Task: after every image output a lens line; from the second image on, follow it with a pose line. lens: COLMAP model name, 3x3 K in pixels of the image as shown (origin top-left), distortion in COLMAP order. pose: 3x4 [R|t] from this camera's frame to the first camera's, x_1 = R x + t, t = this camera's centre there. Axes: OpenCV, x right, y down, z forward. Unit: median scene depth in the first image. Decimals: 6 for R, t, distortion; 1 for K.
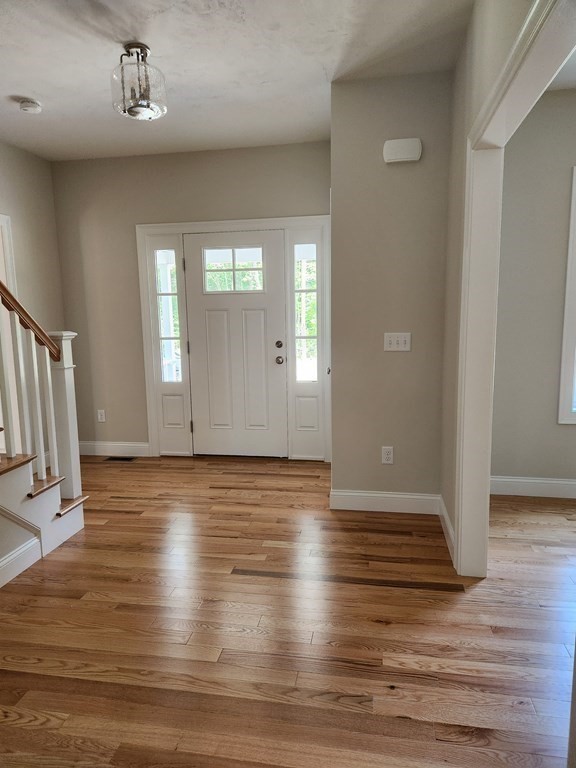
lens RADIAL K [[518.7, 0, 286.2], [0, 518.7, 380.9], [0, 0, 1]] dist [0.062262, -0.052712]
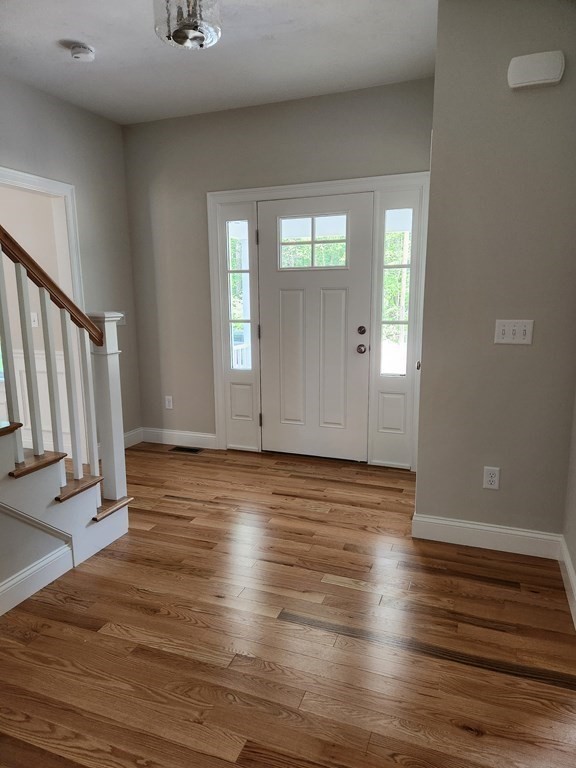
lens RADIAL K [[518.7, 0, 282.4], [0, 518.7, 388.4], [0, 0, 1]] dist [0.062262, -0.052712]
pose [[0.981178, 0.042786, -0.188304, 0.030788], [-0.033388, 0.998047, 0.052800, -0.021181], [0.190195, -0.045519, 0.980690, 0.179836]]
